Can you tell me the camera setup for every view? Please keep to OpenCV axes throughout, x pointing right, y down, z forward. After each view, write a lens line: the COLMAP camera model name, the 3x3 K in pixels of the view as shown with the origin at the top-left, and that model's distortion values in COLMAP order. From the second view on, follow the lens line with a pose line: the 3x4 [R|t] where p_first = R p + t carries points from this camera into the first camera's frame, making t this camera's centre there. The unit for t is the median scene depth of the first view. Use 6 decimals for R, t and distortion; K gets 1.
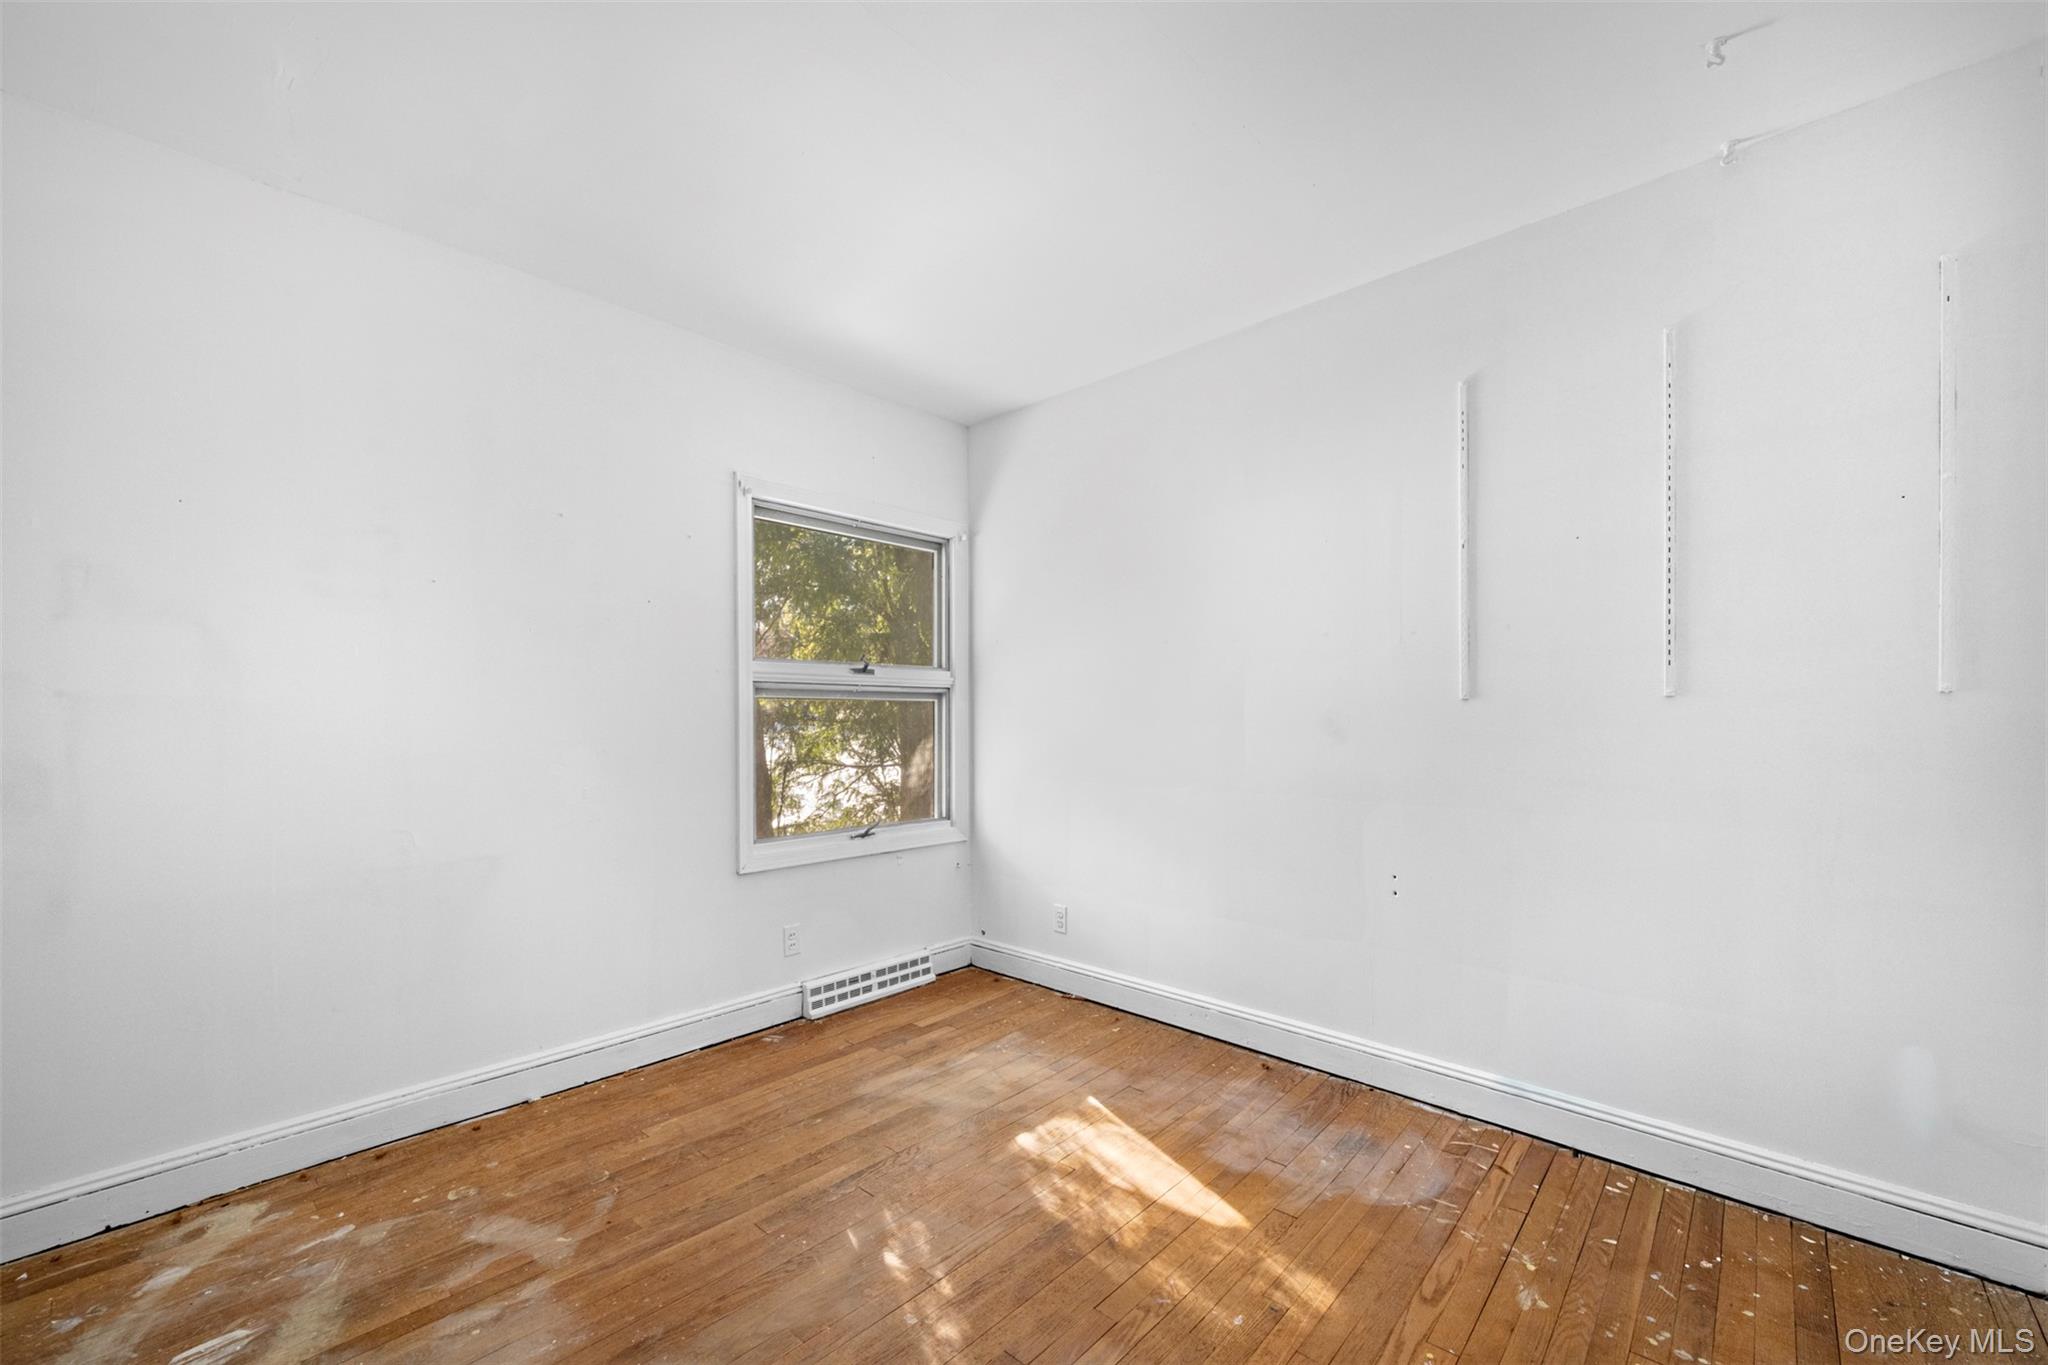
lens RADIAL K [[846.1, 0, 1031.5], [0, 846.1, 740.4], [0, 0, 1]] dist [0.000725, 0.000110]
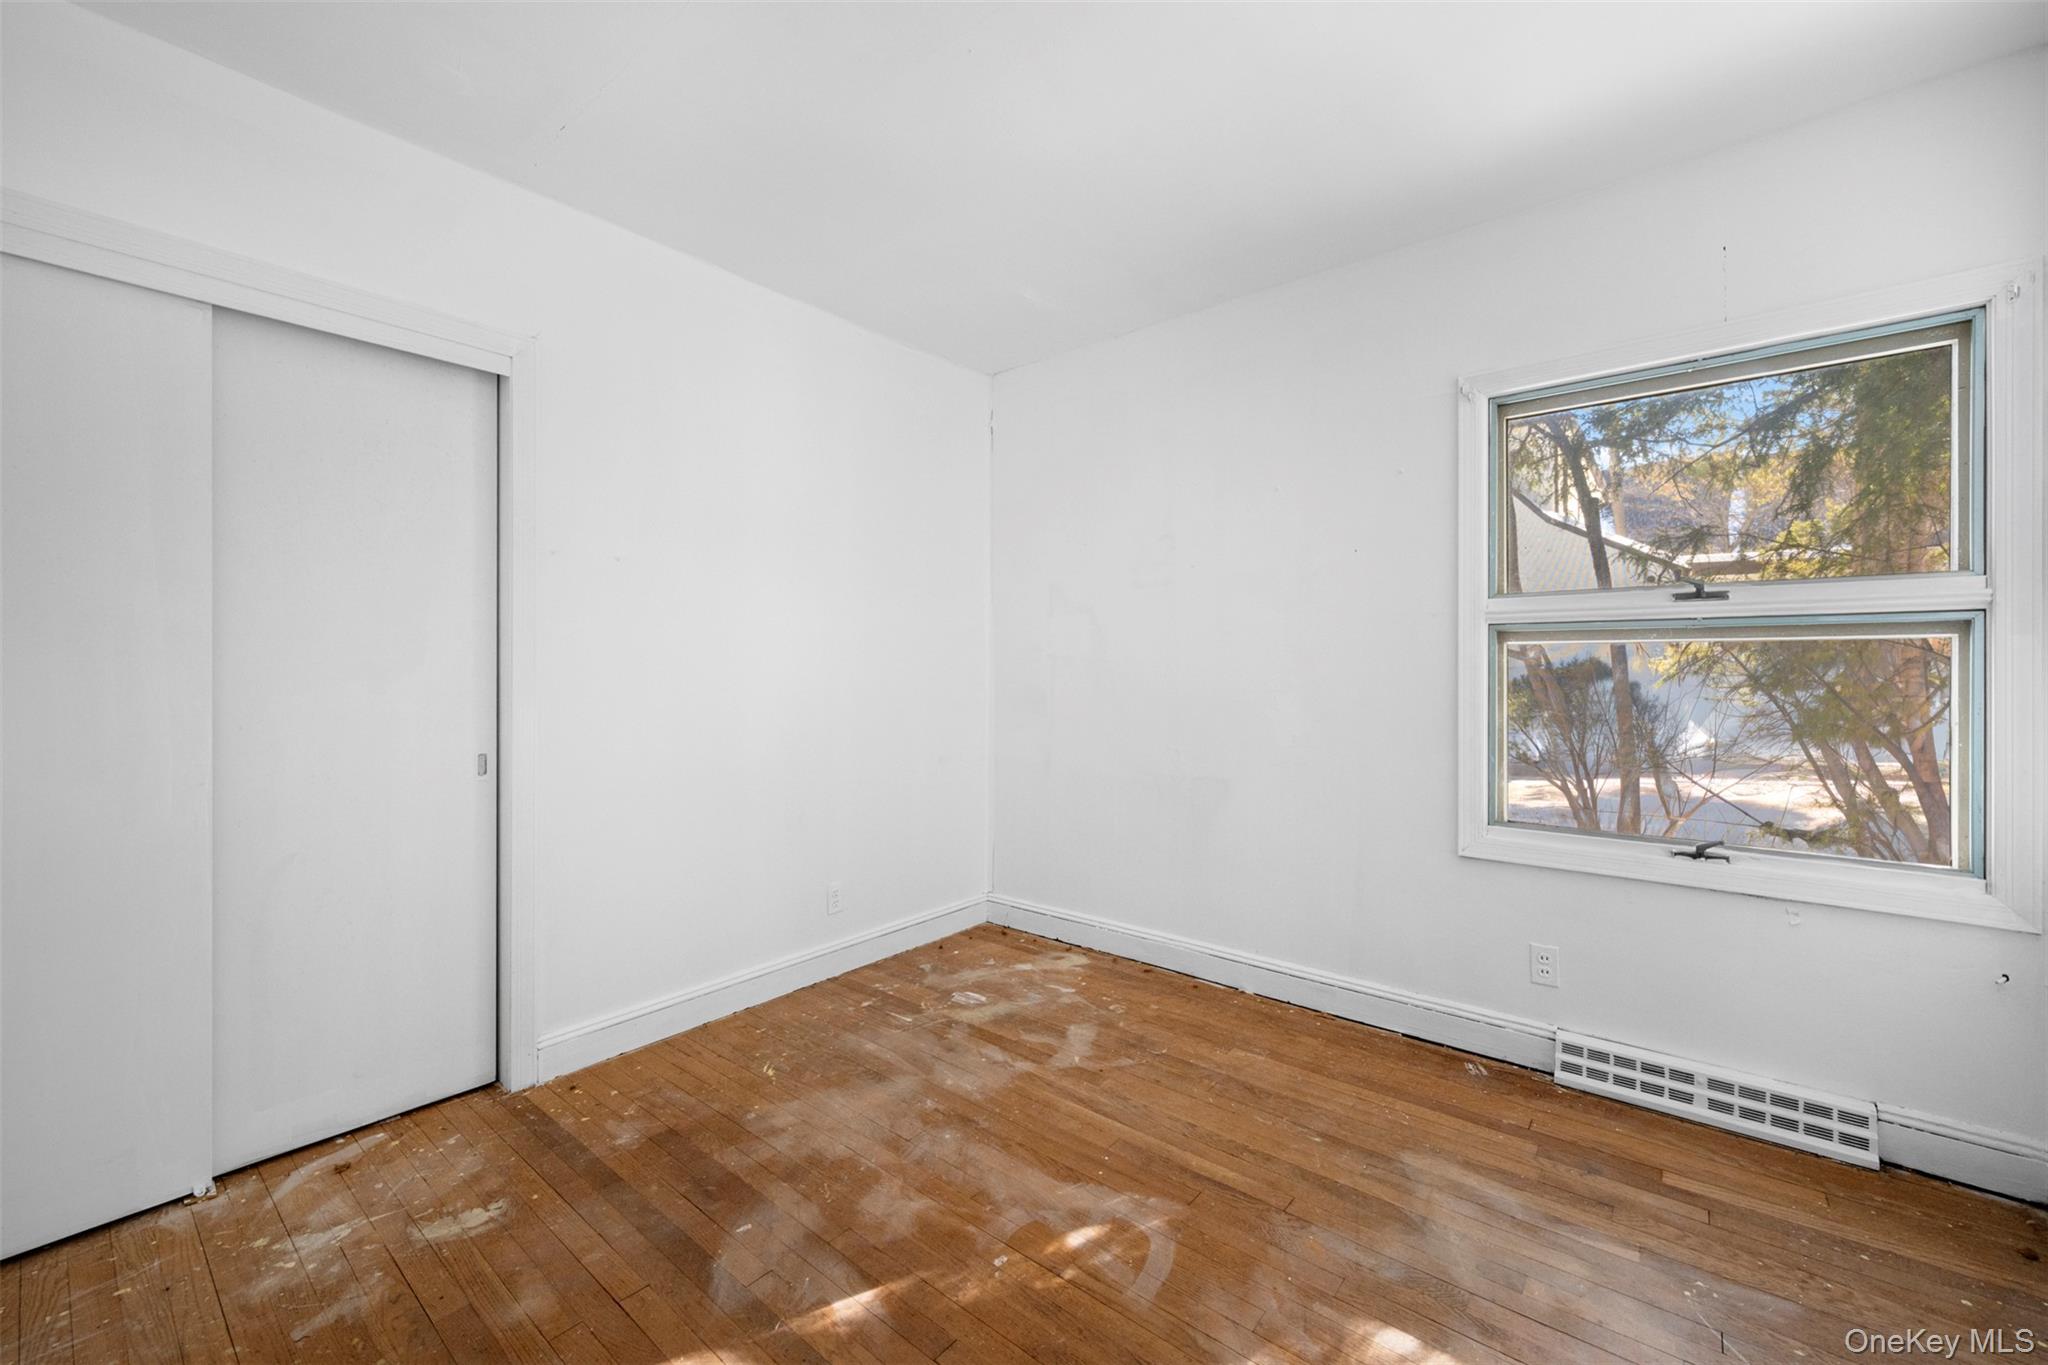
lens RADIAL K [[832.5, 0, 1026.4], [0, 832.5, 680.6], [0, 0, 1]] dist [-0.000757, 0.000068]
pose [[0.021725, 0.016918, -0.999621, 0.490435], [-0.027868, 0.999479, 0.016310, -0.017251], [0.999376, 0.027503, 0.022185, 0.574604]]
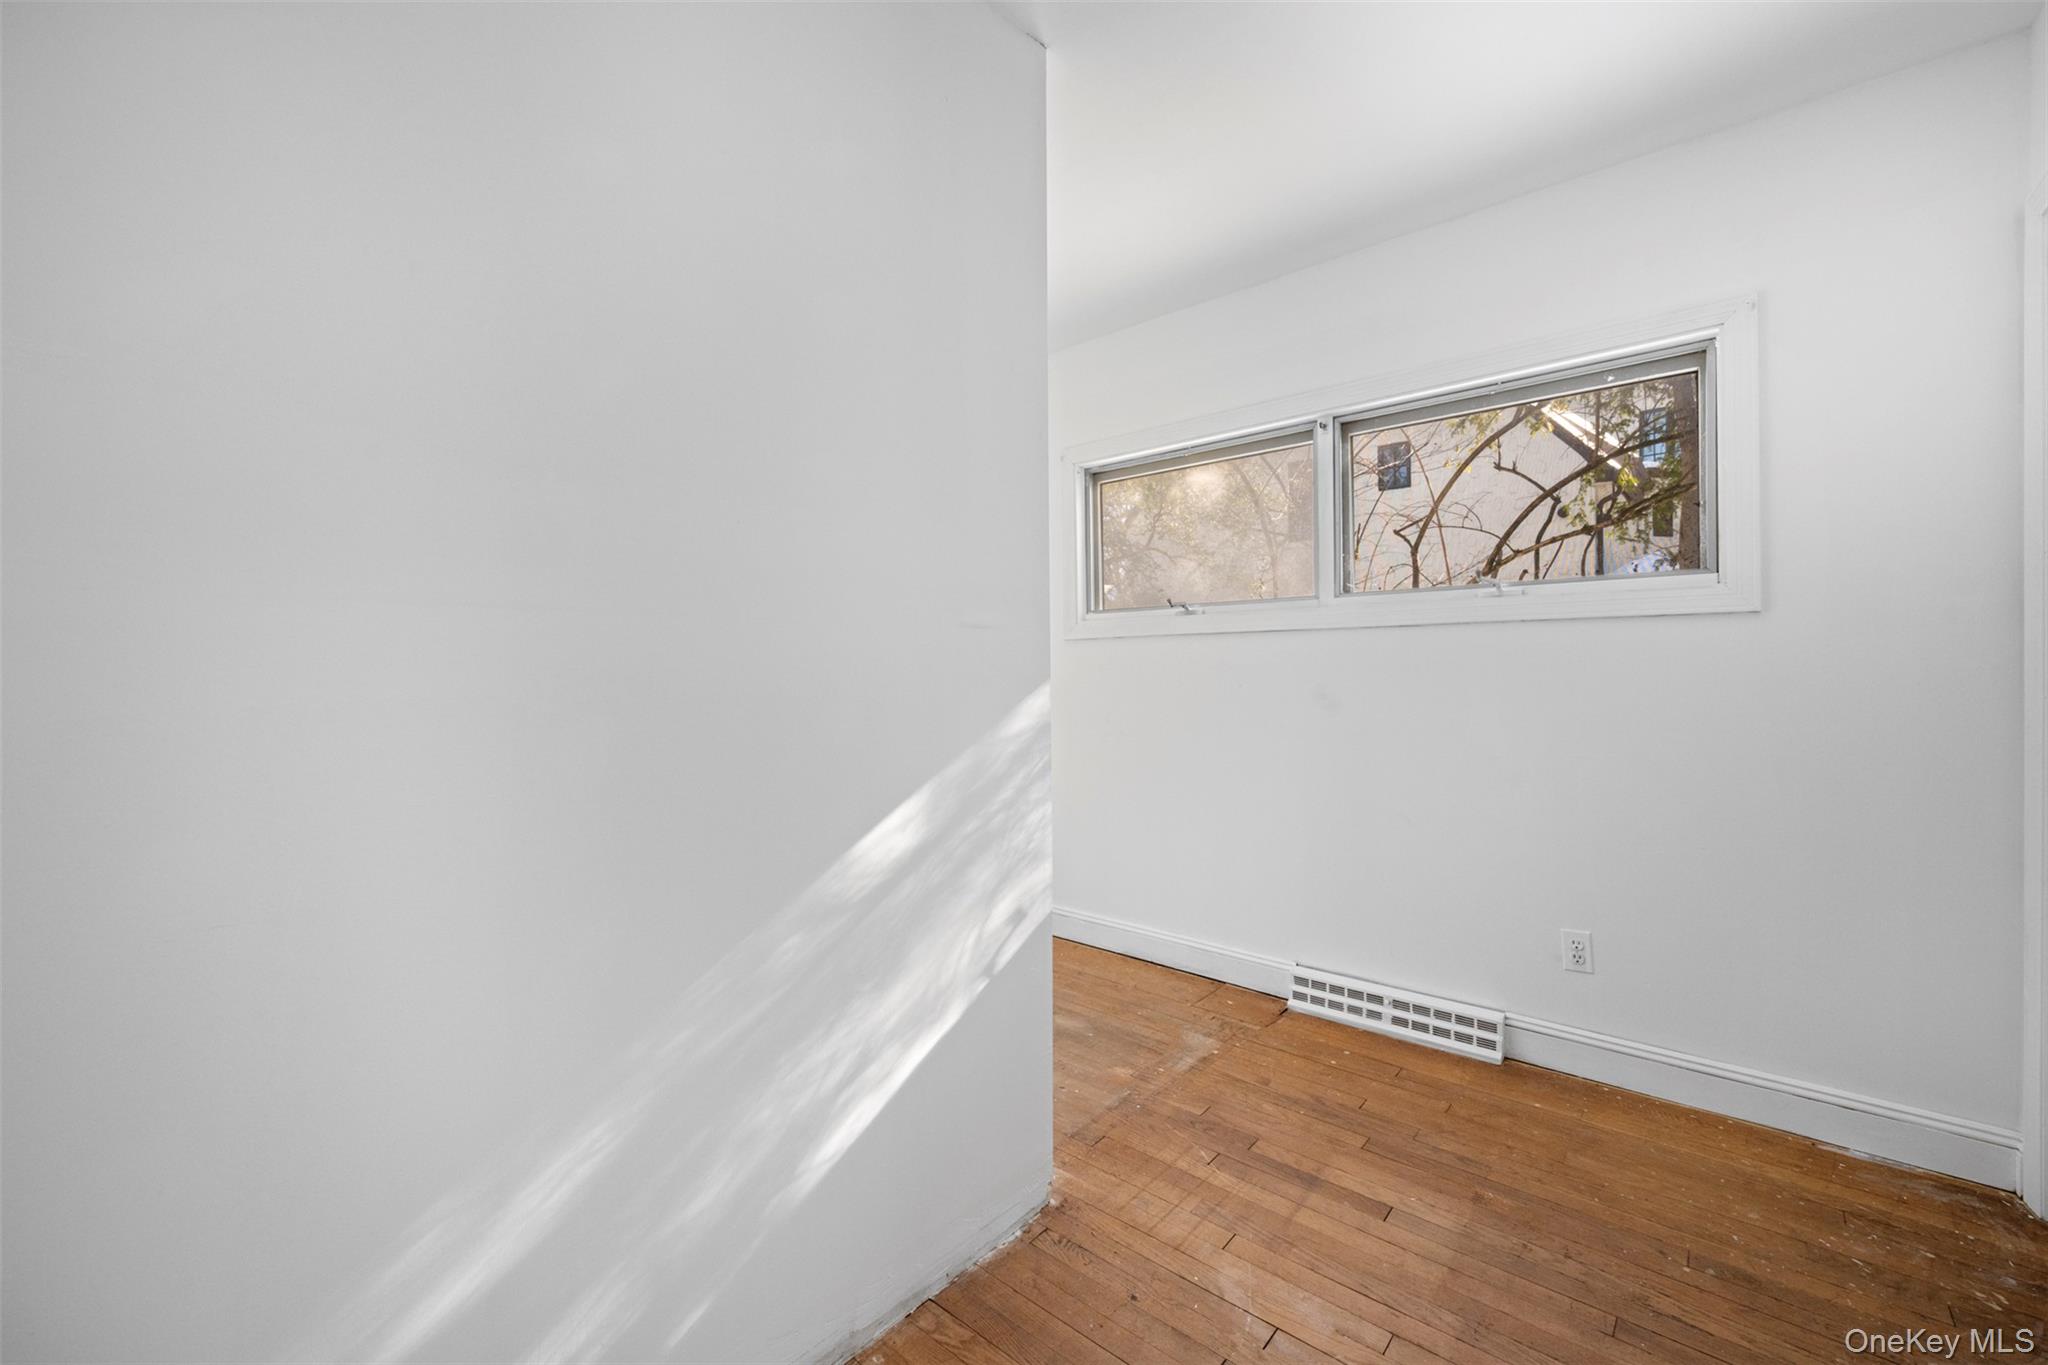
lens RADIAL K [[851.3, 0, 1013.3], [0, 851.3, 676.2], [0, 0, 1]] dist [-0.002055, -0.000219]
pose [[-0.013176, 0.012365, -0.999837, 0.687757], [-0.012993, 0.999837, 0.012536, -0.023843], [0.999829, 0.013156, -0.013014, 0.801198]]
